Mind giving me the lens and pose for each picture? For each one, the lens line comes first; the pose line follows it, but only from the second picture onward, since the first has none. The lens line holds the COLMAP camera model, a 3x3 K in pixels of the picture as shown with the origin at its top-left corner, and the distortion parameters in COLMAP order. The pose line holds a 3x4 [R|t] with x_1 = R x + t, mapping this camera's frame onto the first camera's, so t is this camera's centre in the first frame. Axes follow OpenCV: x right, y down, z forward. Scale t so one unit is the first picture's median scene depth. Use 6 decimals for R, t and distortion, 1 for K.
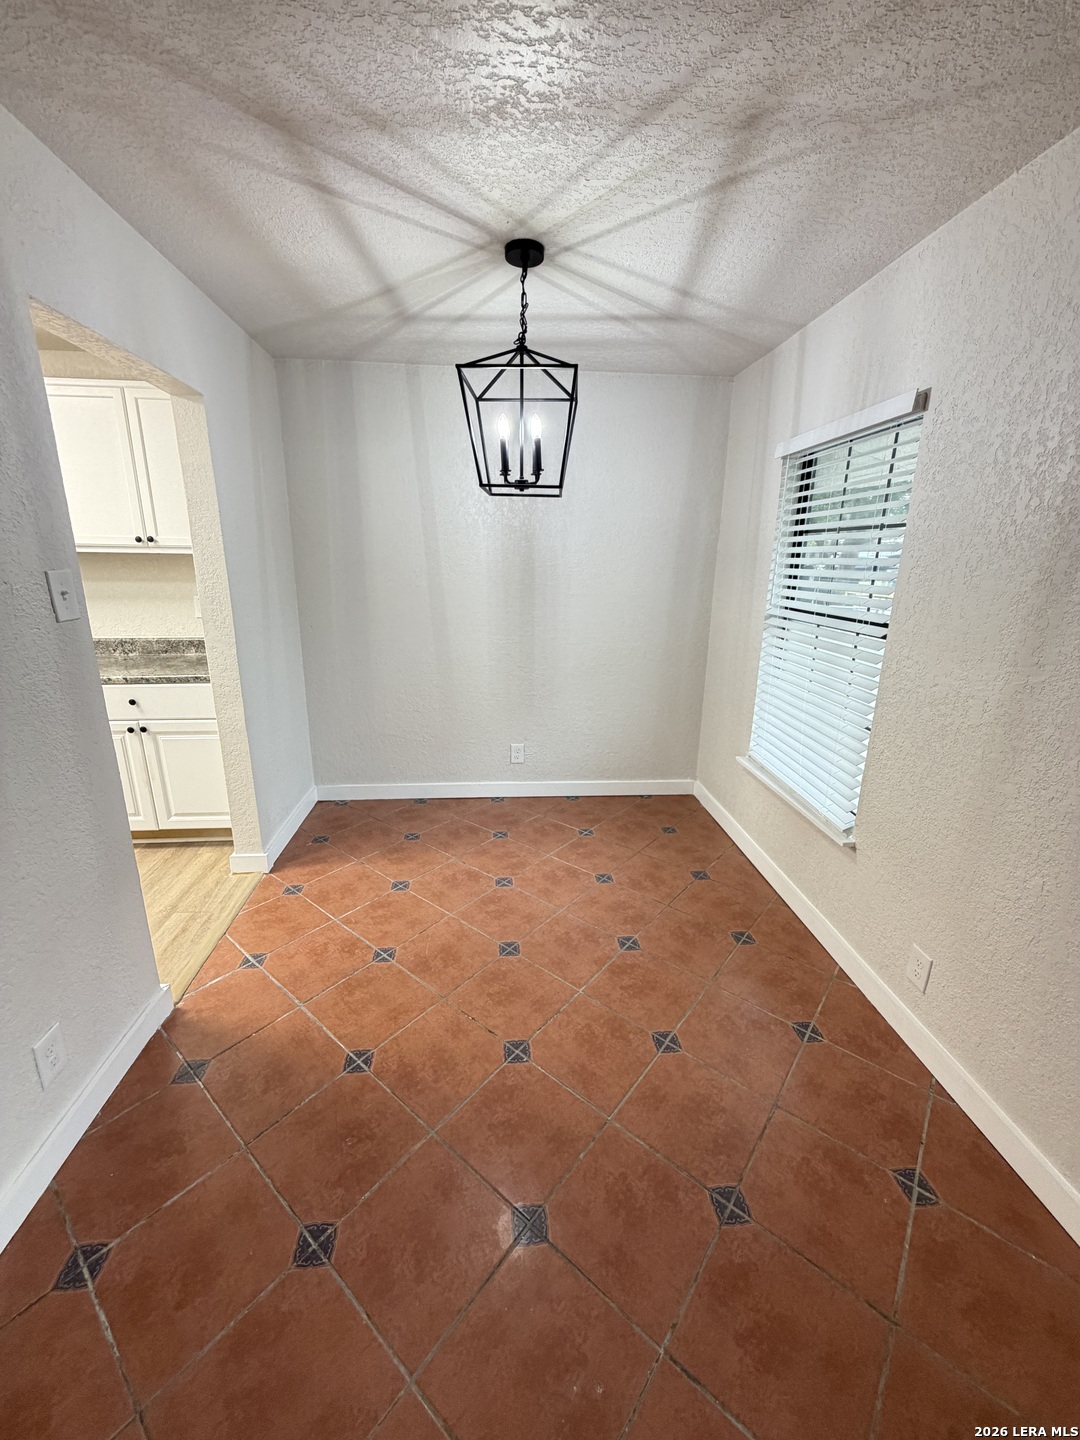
lens RADIAL K [[576.2, 0, 540.8], [0, 576.2, 717.3], [0, 0, 1]] dist [-0.001440, 0.000088]
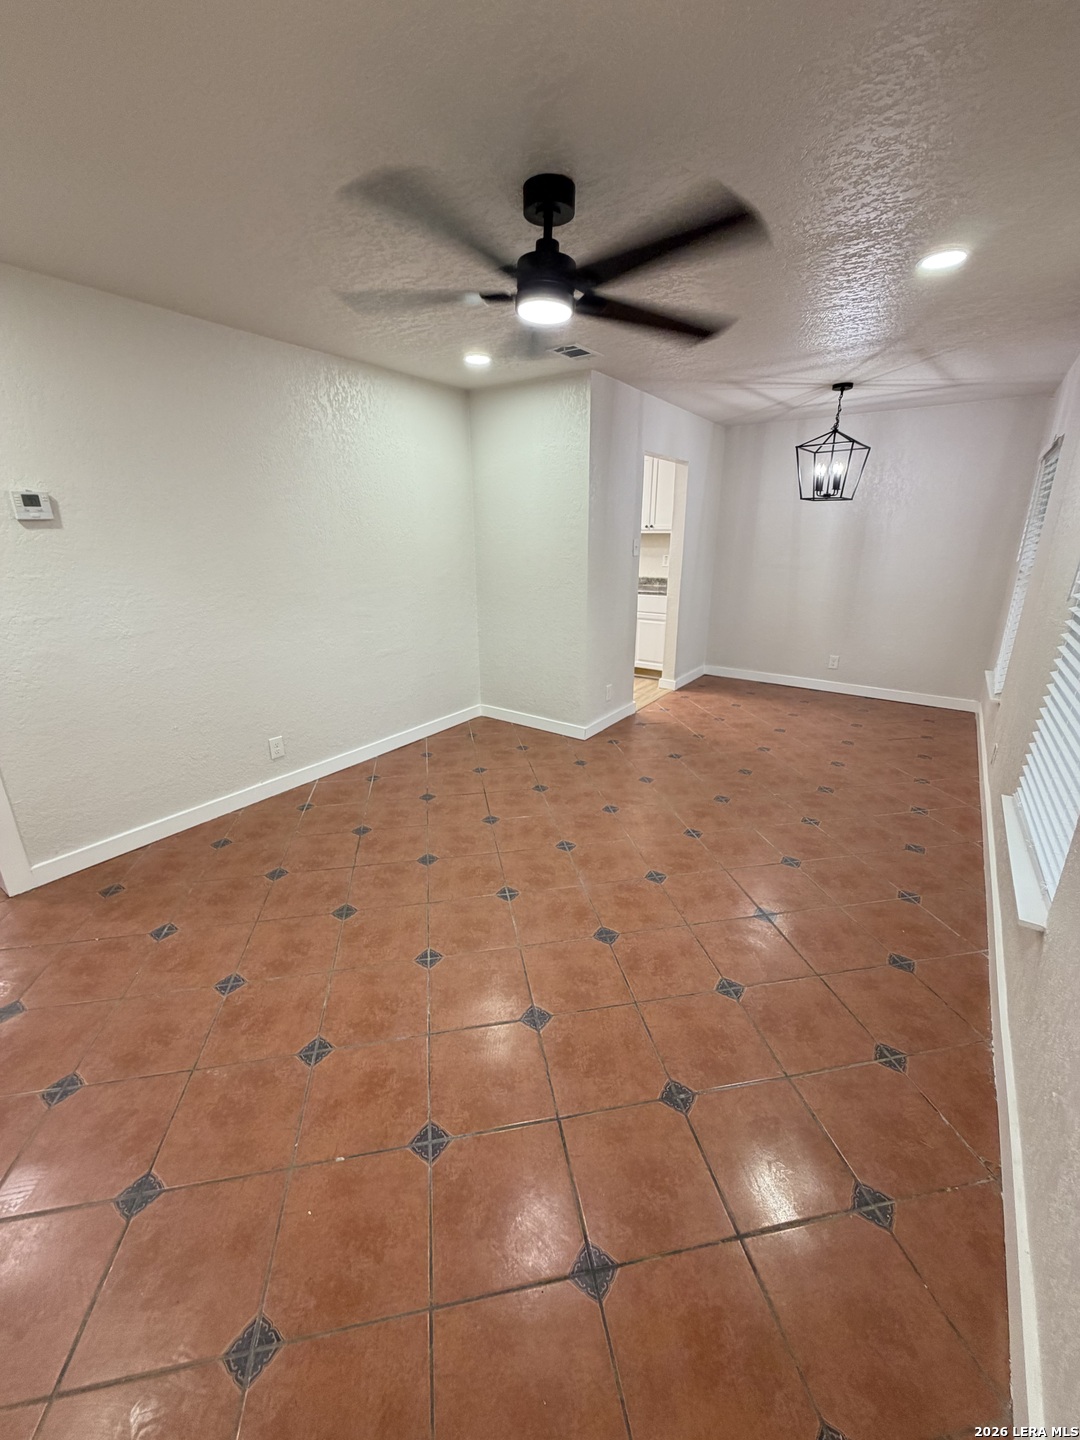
lens RADIAL K [[575.5, 0, 538.5], [0, 575.5, 718.9], [0, 0, 1]] dist [0.000038, 0.000181]
pose [[0.765052, 0.183100, -0.617390, 0.530776], [-0.157305, 0.982819, 0.096548, 0.301451], [0.624460, 0.023254, 0.780710, -1.086825]]
